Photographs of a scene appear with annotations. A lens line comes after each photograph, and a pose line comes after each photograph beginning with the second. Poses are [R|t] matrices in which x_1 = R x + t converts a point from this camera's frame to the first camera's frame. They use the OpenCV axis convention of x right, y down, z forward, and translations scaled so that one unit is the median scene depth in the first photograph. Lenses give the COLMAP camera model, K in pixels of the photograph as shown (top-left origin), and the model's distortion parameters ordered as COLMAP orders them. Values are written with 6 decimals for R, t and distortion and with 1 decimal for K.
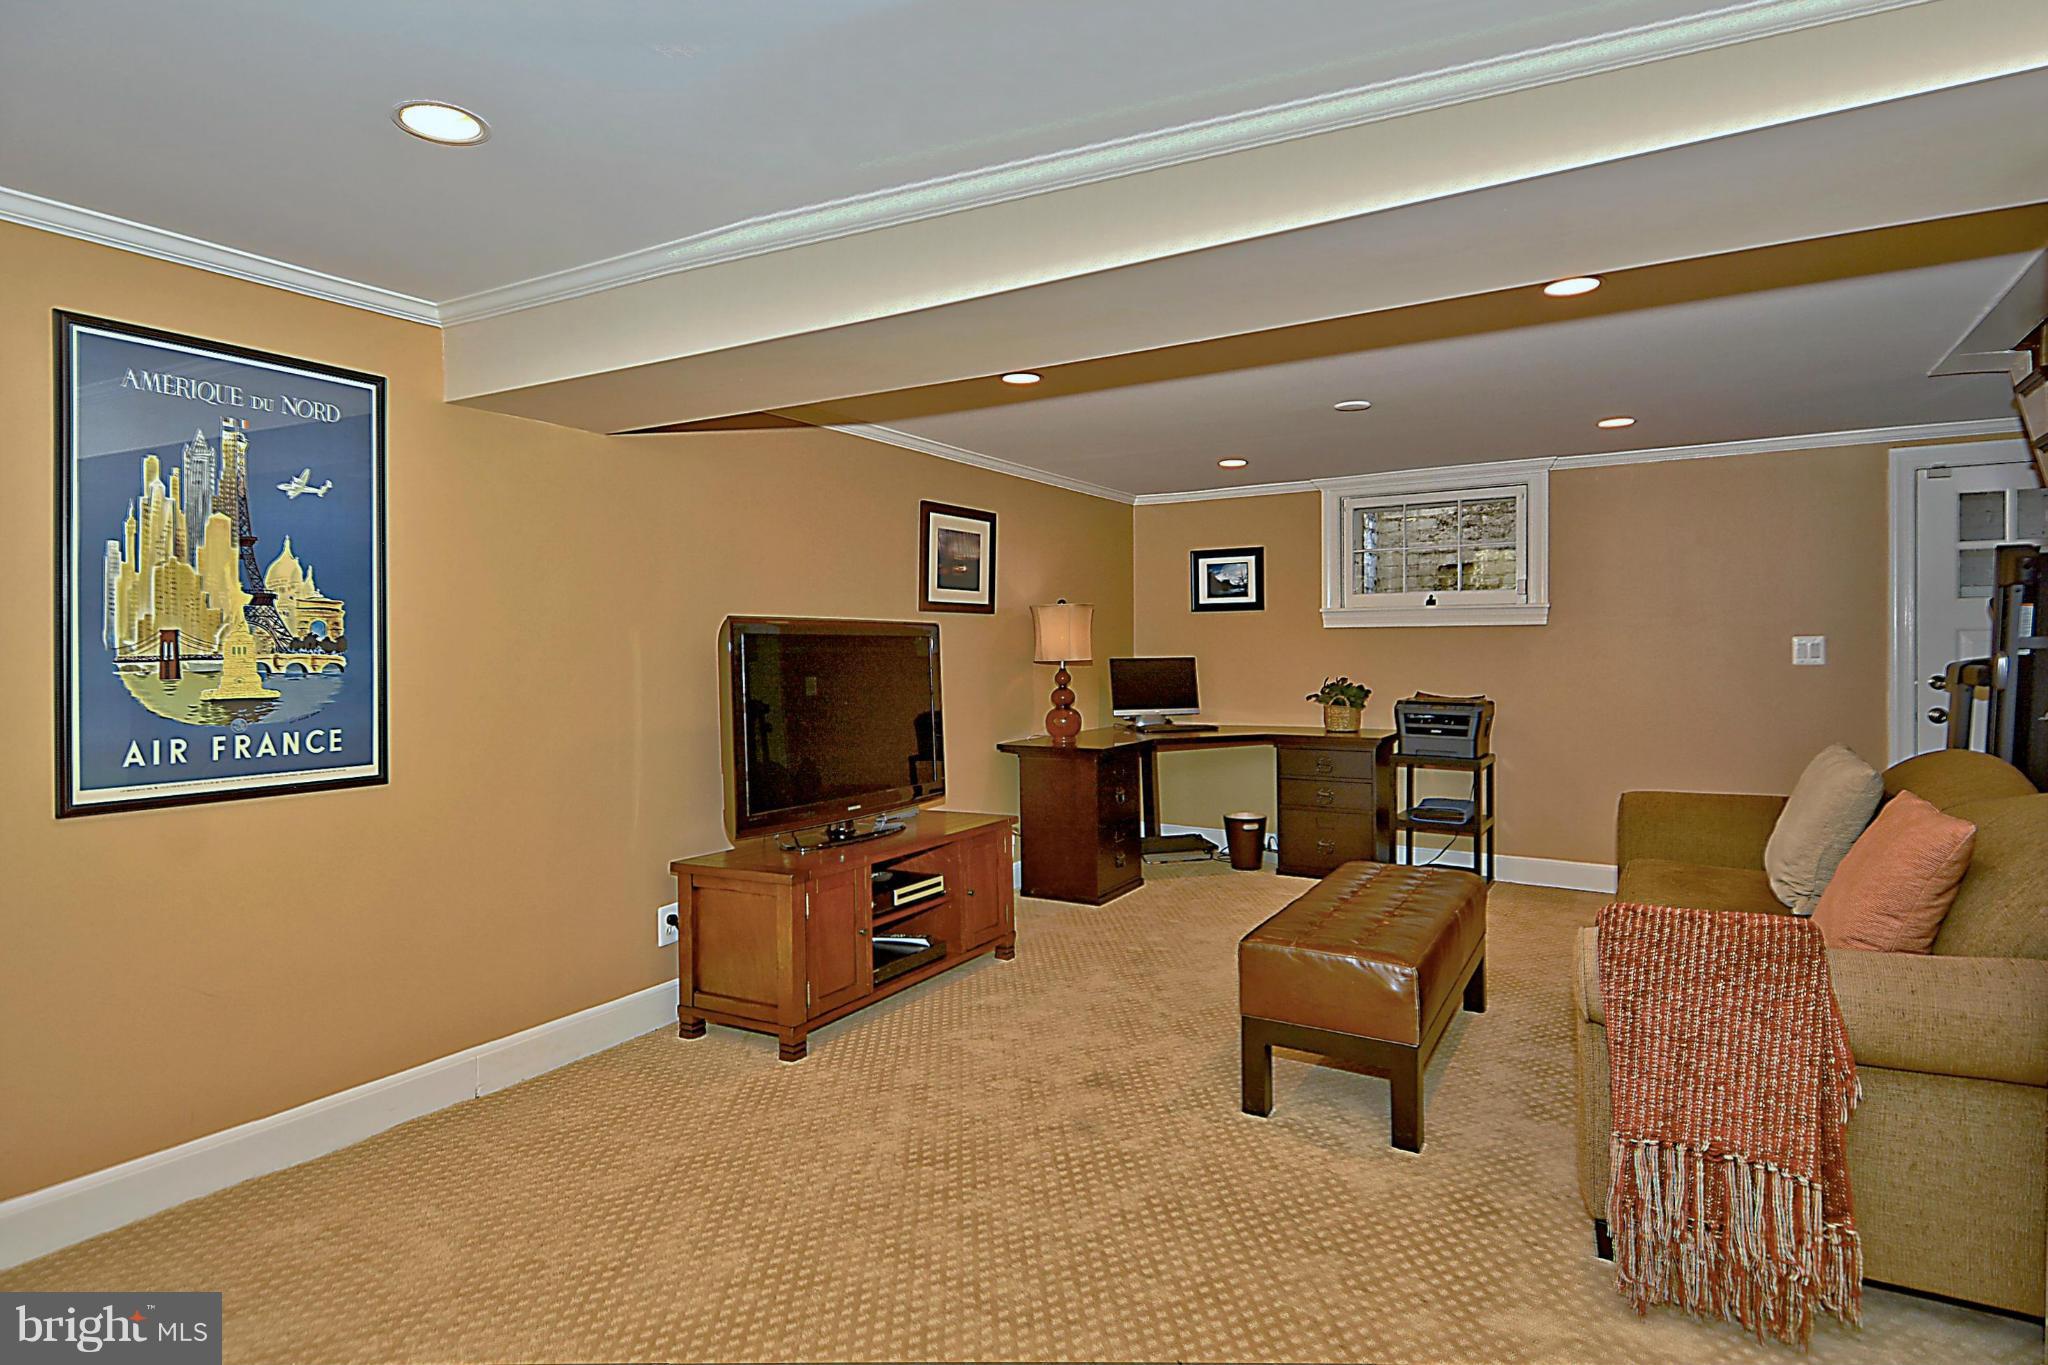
lens RADIAL K [[1082.7, 0, 1016.3], [0, 1082.7, 646.0], [0, 0, 1]] dist [0.009760, -0.001438]
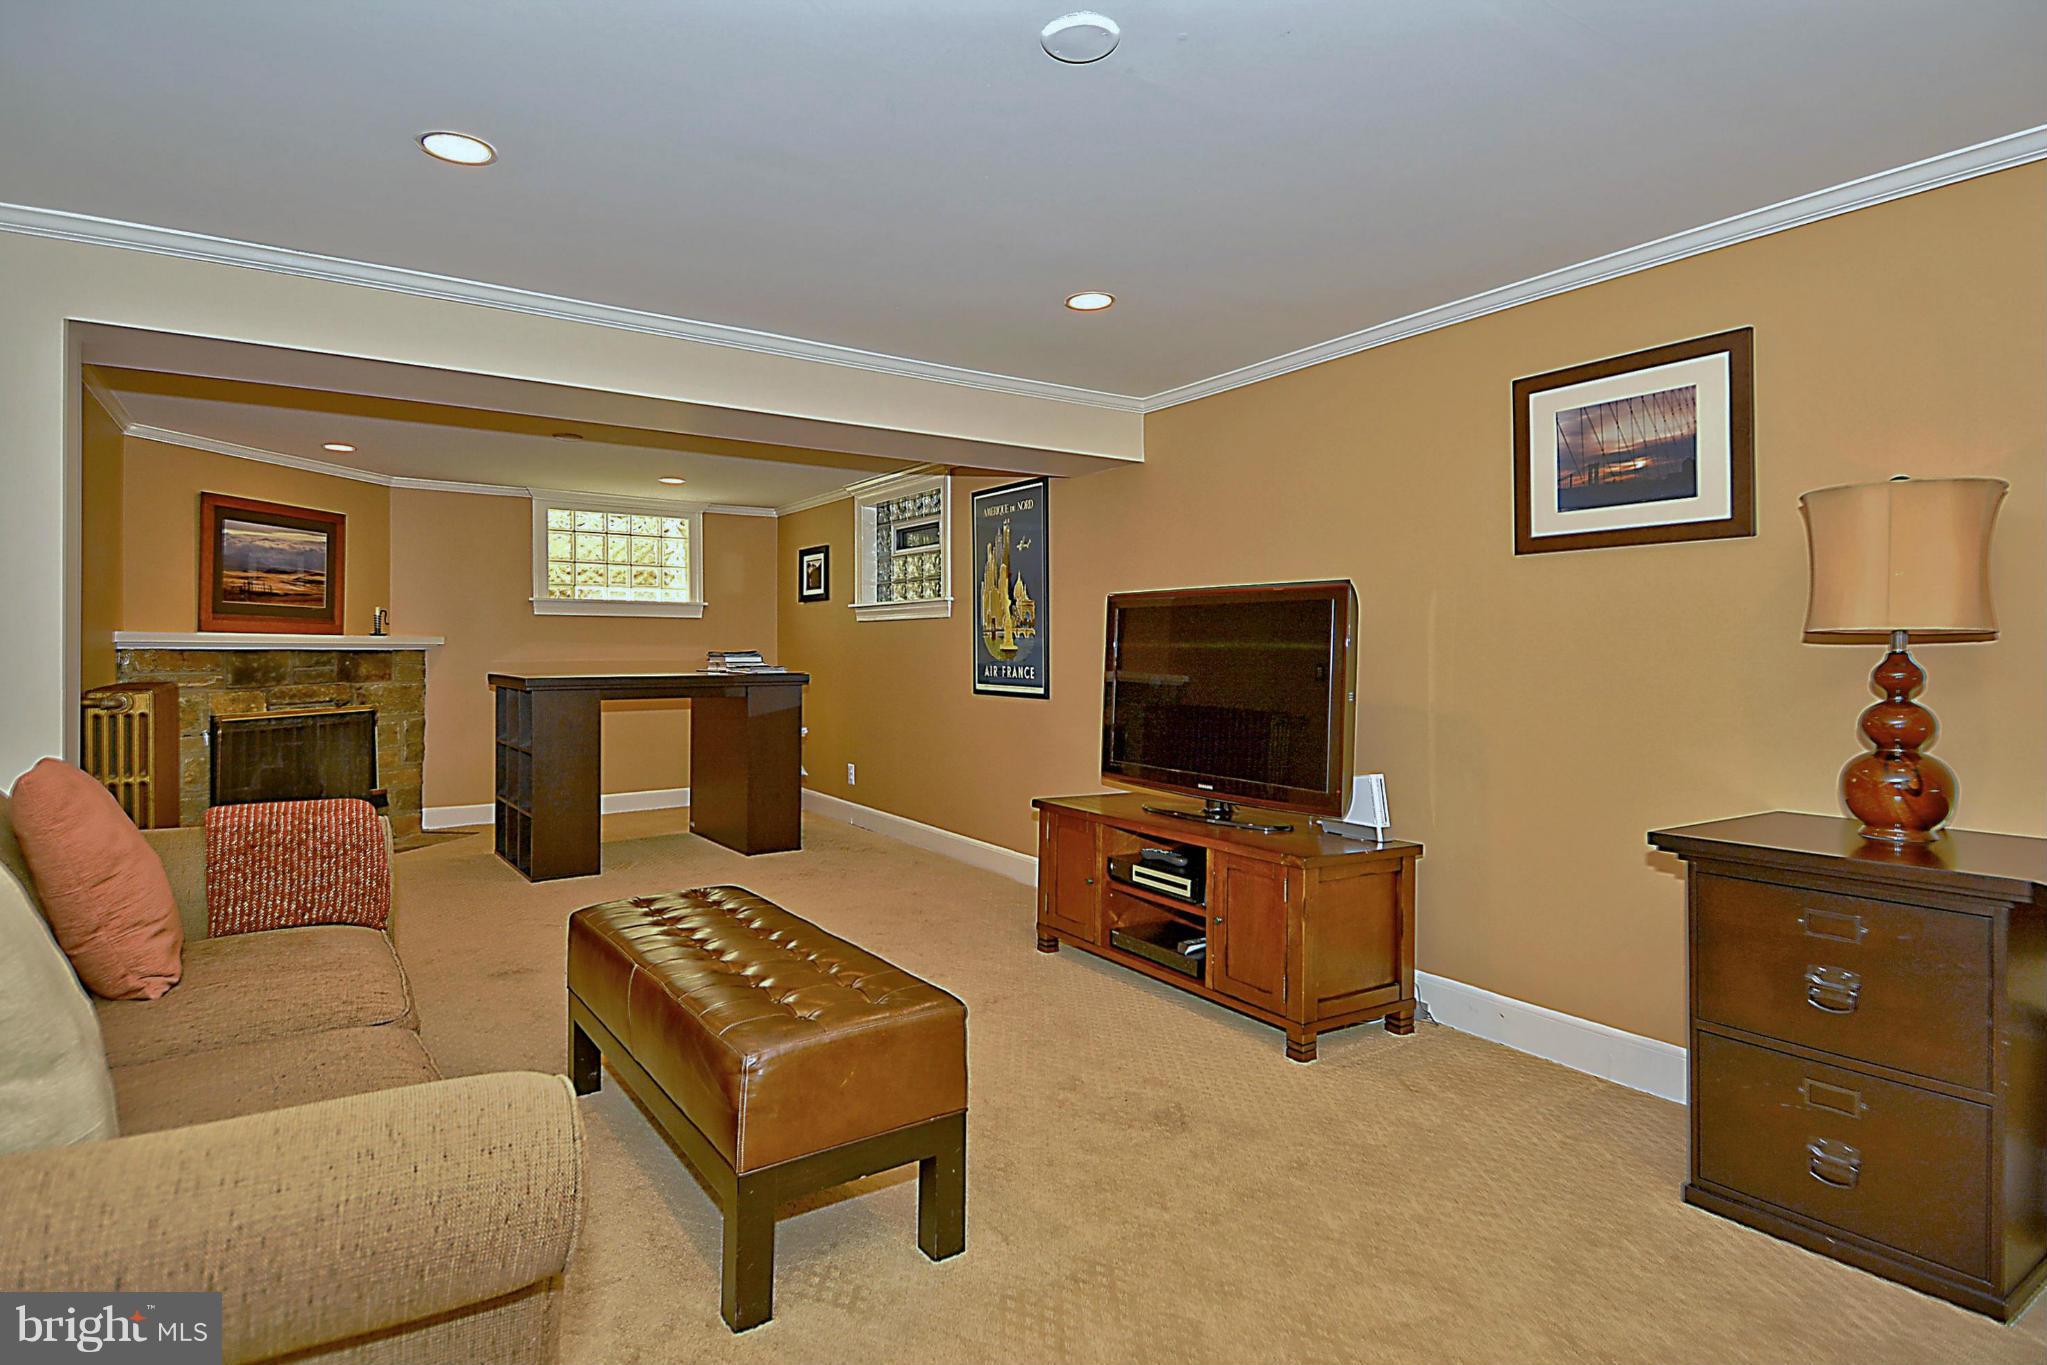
lens RADIAL K [[1082.2, 0, 1050.4], [0, 1082.2, 654.5], [0, 0, 1]] dist [0.009760, -0.001438]
pose [[-0.424857, 0.007528, -0.905229, 1.118363], [0.000646, 0.999968, 0.008013, 0.039086], [0.905260, 0.002820, -0.424848, 1.877629]]
